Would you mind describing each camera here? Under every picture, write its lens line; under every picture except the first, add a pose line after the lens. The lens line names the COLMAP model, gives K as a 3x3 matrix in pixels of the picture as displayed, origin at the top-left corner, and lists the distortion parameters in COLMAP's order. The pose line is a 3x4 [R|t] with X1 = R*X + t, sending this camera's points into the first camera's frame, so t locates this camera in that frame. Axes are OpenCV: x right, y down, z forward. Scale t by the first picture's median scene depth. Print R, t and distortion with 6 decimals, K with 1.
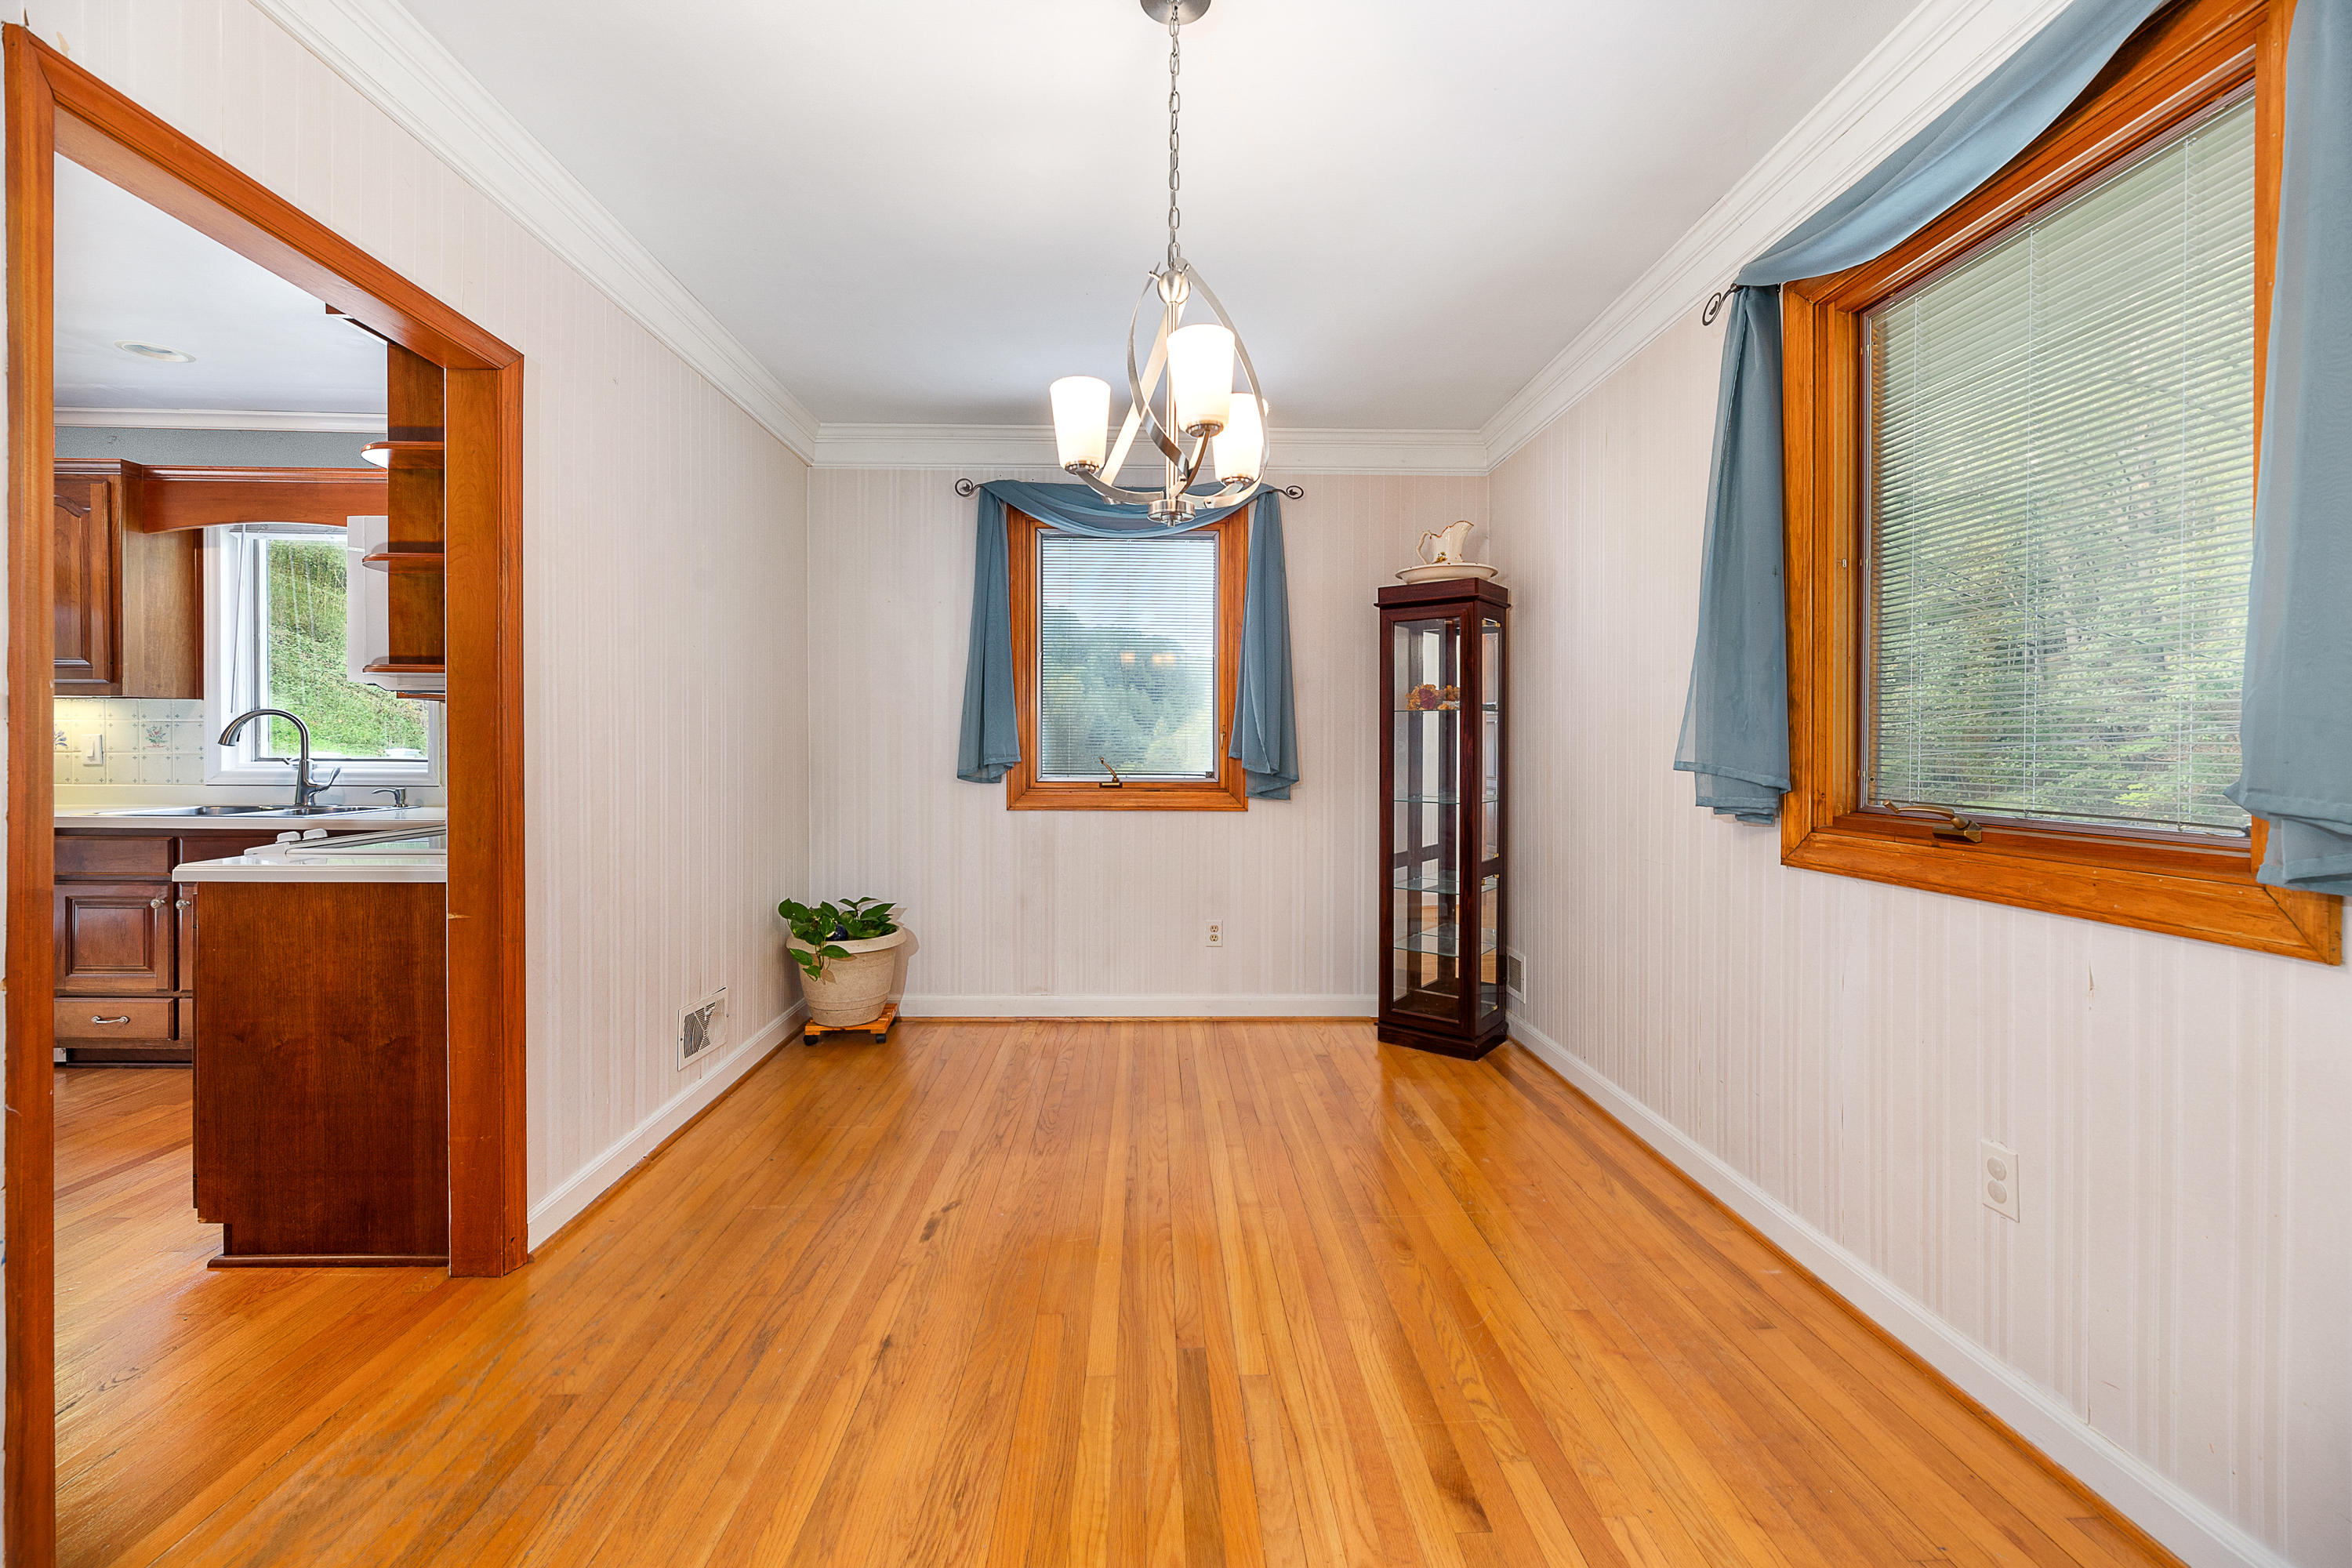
lens RADIAL K [[969.6, 0, 1190.6], [0, 969.6, 752.2], [0, 0, 1]] dist [-0.001576, 0.000633]
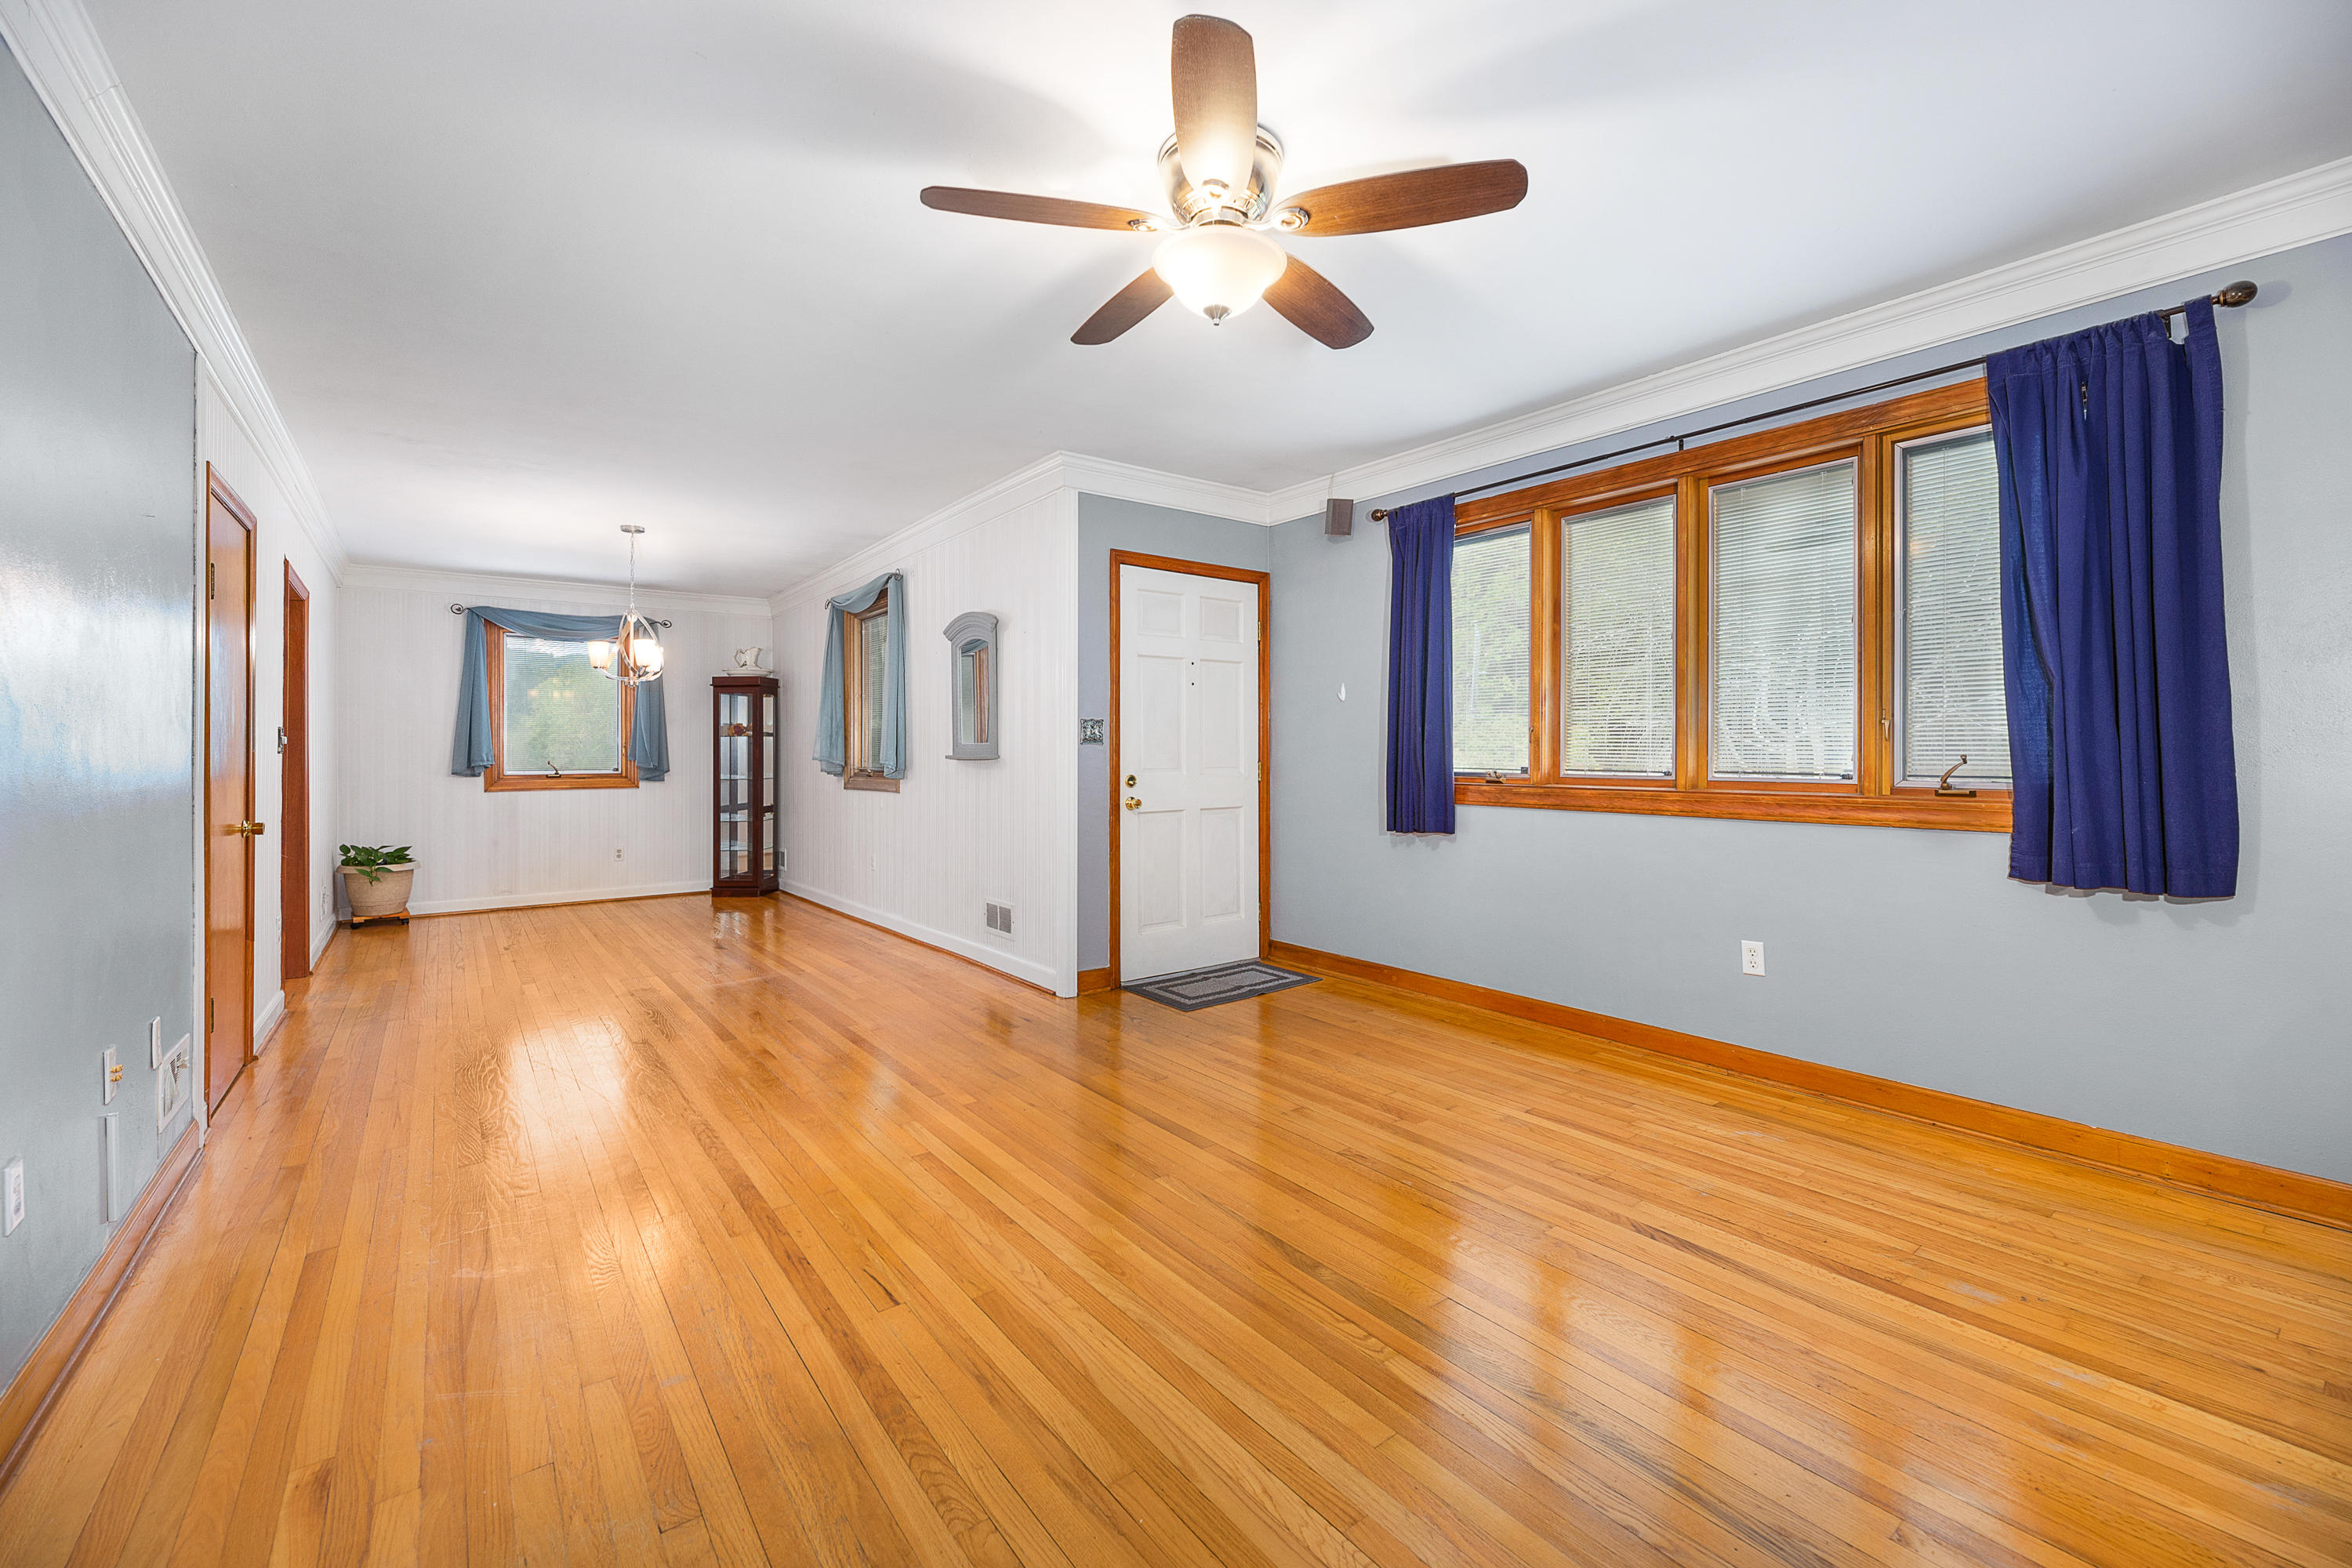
lens RADIAL K [[969.6, 0, 1171.7], [0, 969.6, 727.8], [0, 0, 1]] dist [-0.001576, 0.000633]
pose [[0.822190, 0.003822, 0.569200, -0.178456], [0.012925, 0.999594, -0.025382, 0.004564], [-0.569066, 0.028226, 0.821807, -1.263605]]
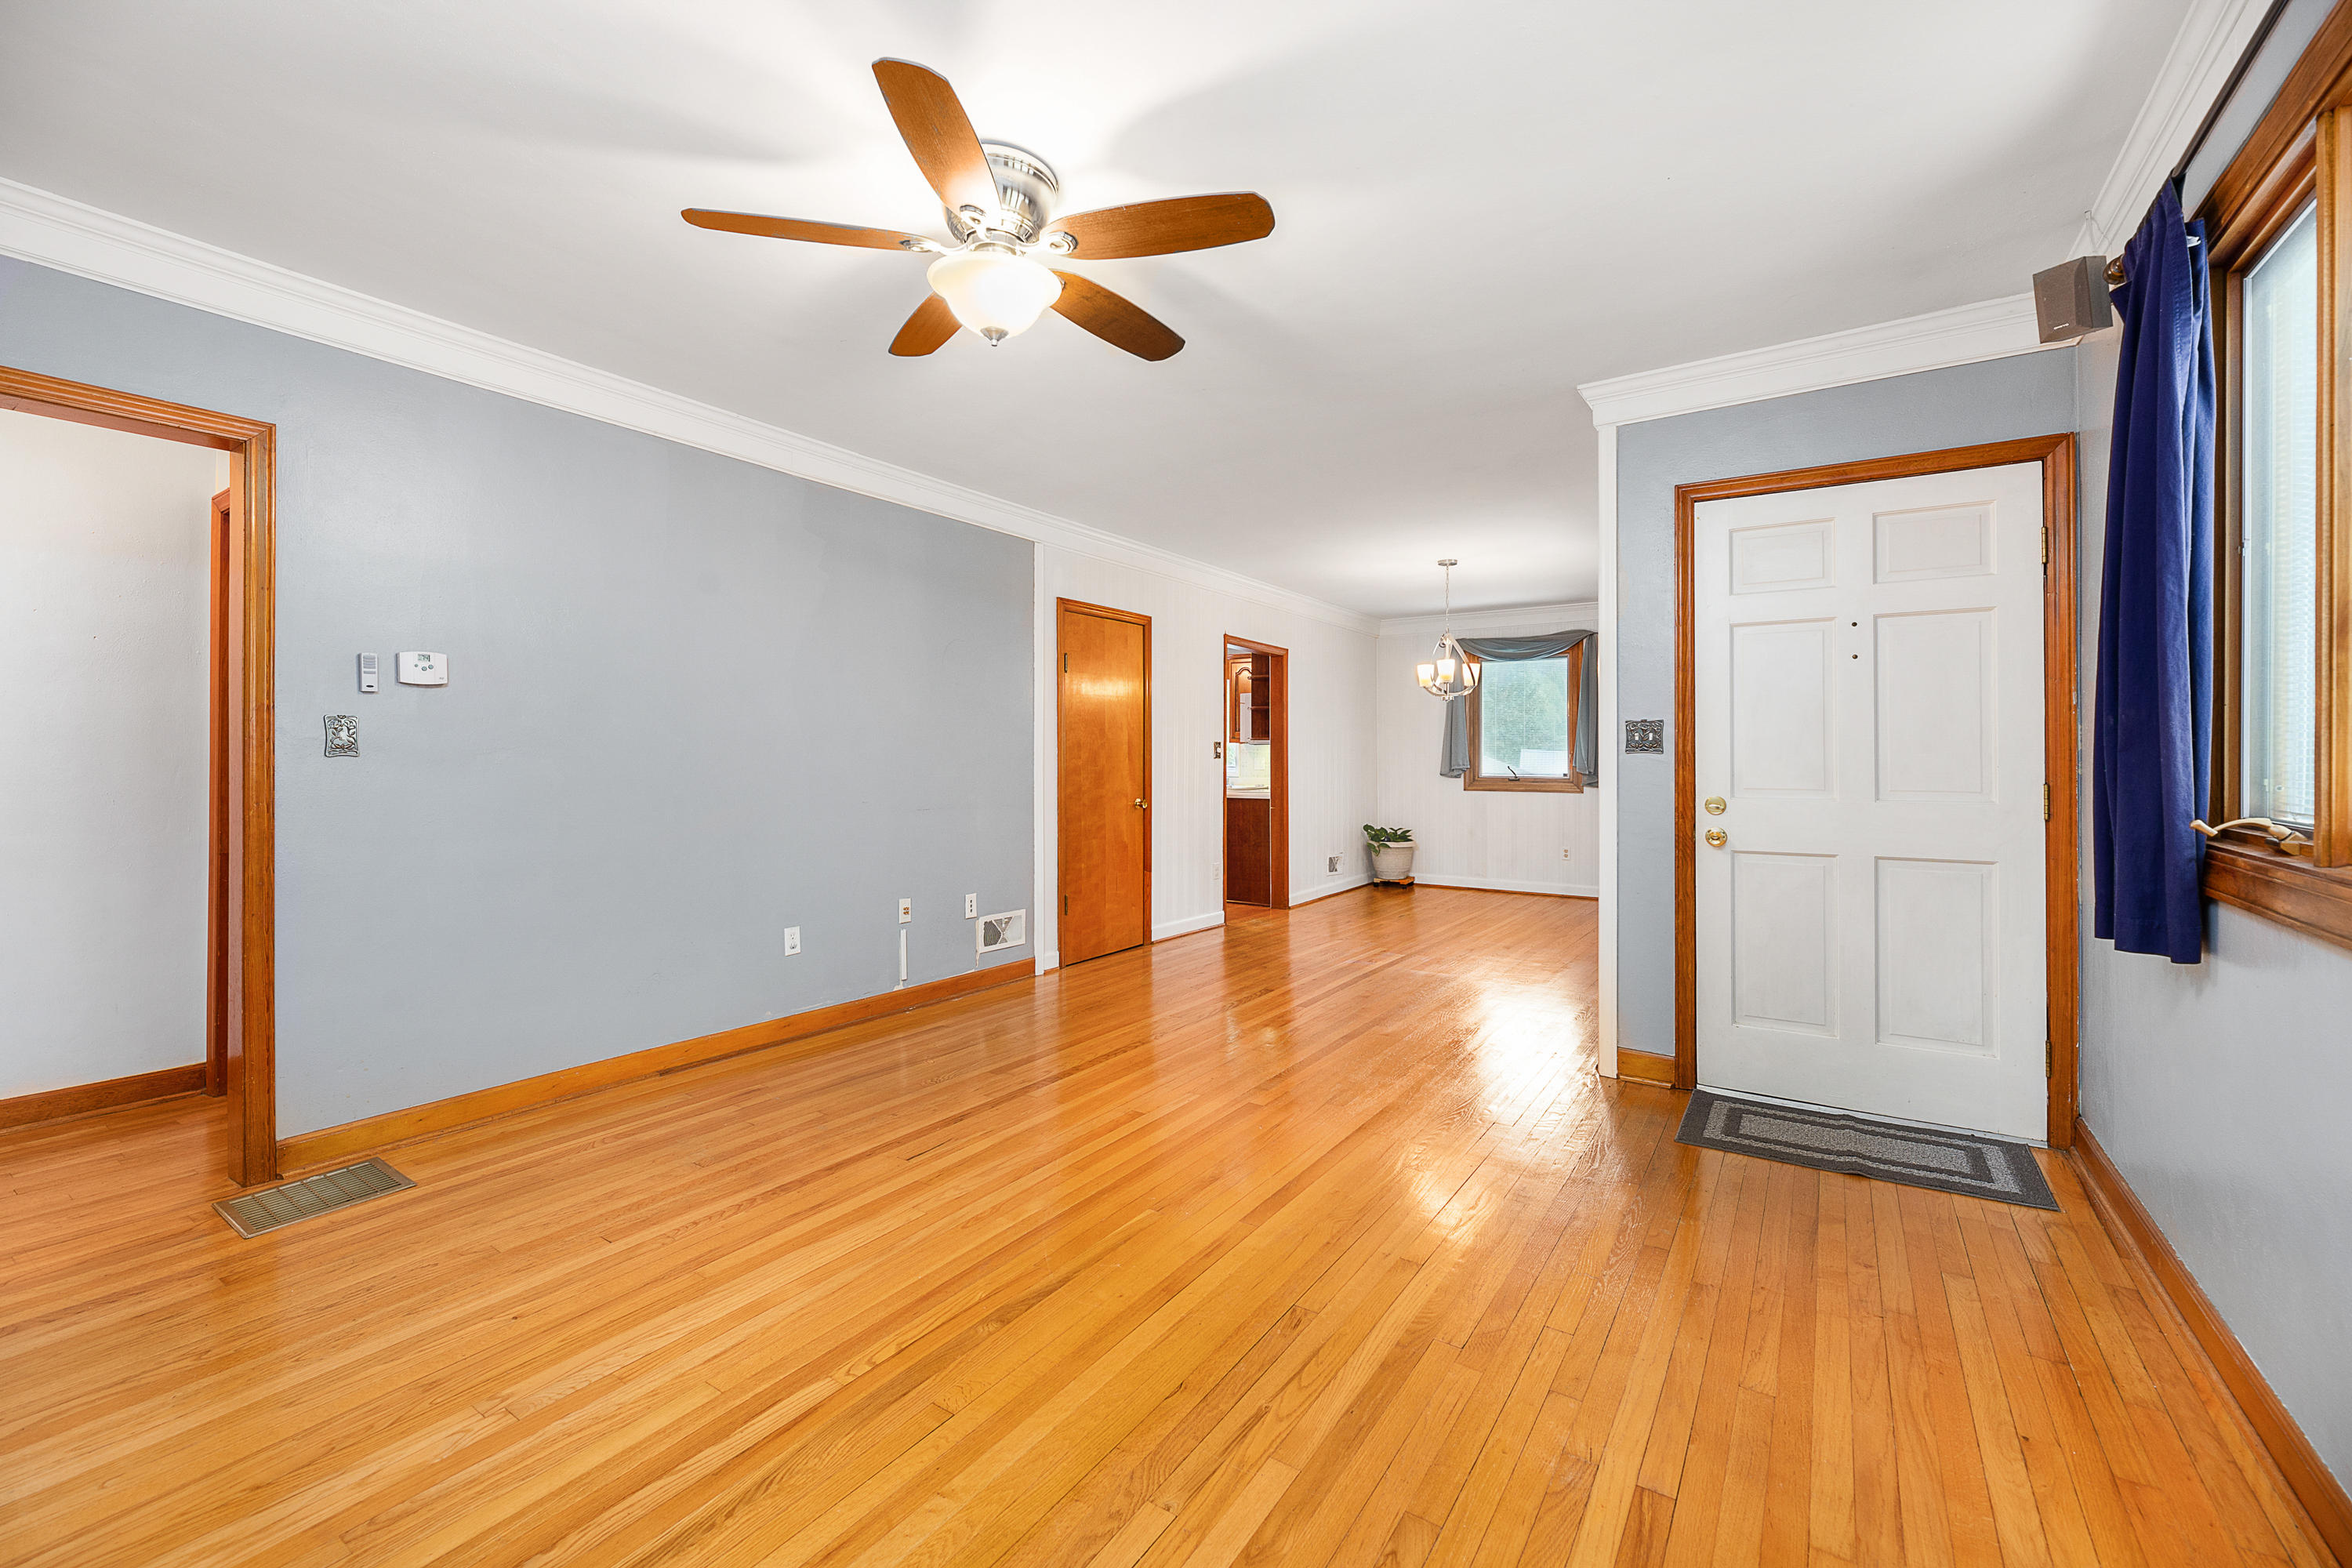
lens RADIAL K [[969.6, 0, 1169.0], [0, 969.6, 743.2], [0, 0, 1]] dist [-0.001576, 0.000633]
pose [[0.801084, -0.013222, -0.598406, 0.623620], [-0.000433, 0.999743, -0.022670, 0.003984], [0.598552, 0.018419, 0.800872, -1.209094]]
